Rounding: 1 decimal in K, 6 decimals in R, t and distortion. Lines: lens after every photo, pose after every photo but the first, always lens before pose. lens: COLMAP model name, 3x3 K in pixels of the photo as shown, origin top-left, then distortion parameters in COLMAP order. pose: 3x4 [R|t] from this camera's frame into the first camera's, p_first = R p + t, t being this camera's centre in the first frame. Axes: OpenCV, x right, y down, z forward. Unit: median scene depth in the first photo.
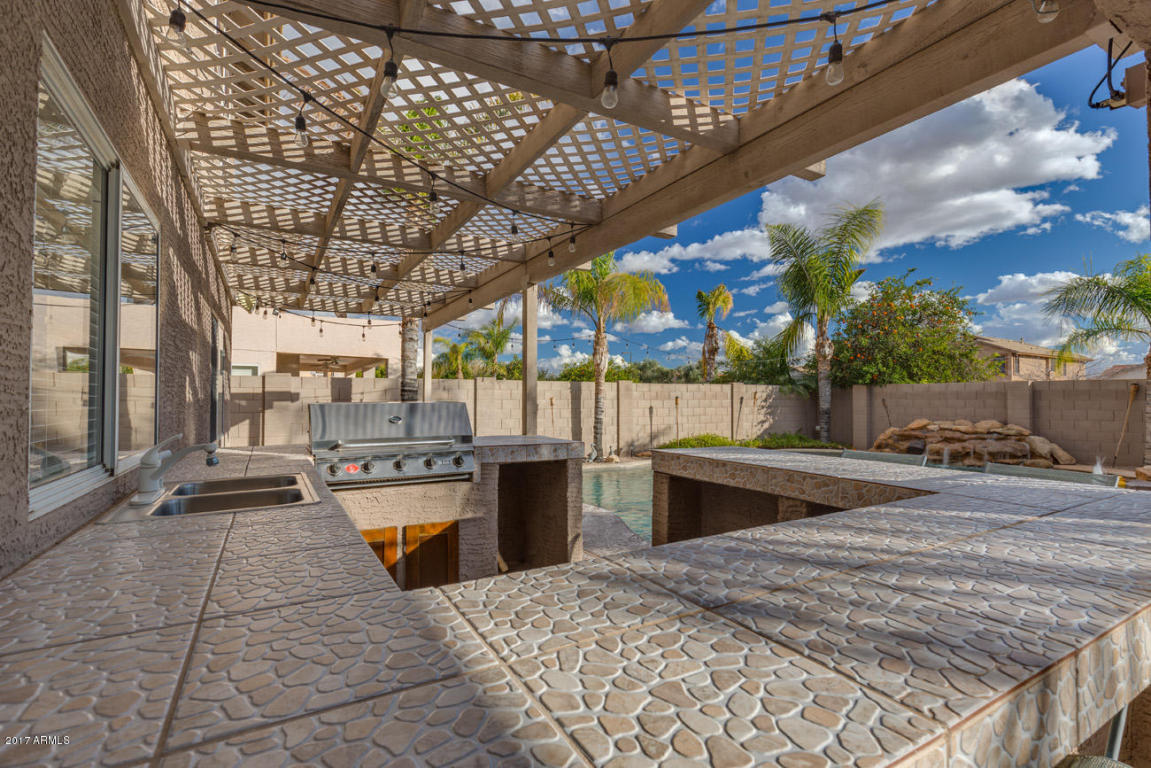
lens RADIAL K [[538.0, 0, 579.3], [0, 538.0, 382.8], [0, 0, 1]] dist [-0.027411, 0.000484]
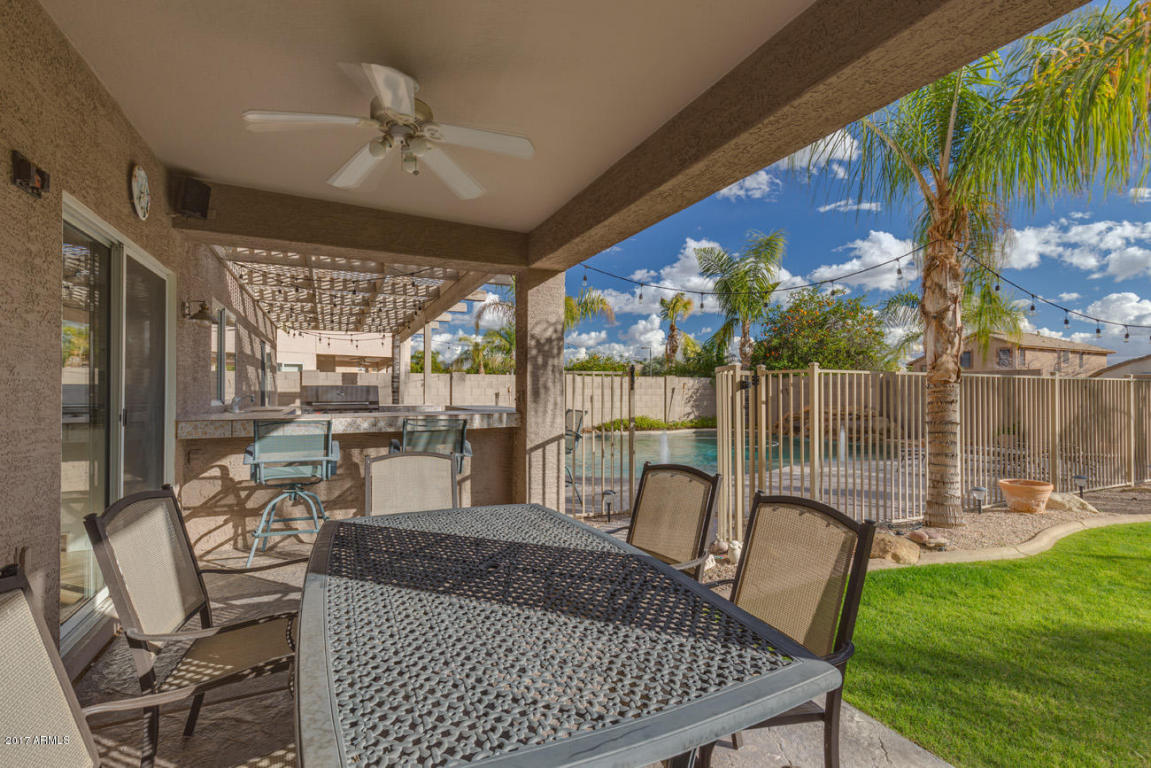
lens RADIAL K [[528.9, 0, 578.8], [0, 528.9, 388.9], [0, 0, 1]] dist [-0.001301, 0.000552]
pose [[0.995996, -0.000299, -0.089402, 0.226325], [0.002426, 0.999717, 0.023683, 0.000785], [0.089370, -0.023805, 0.995714, -0.292562]]
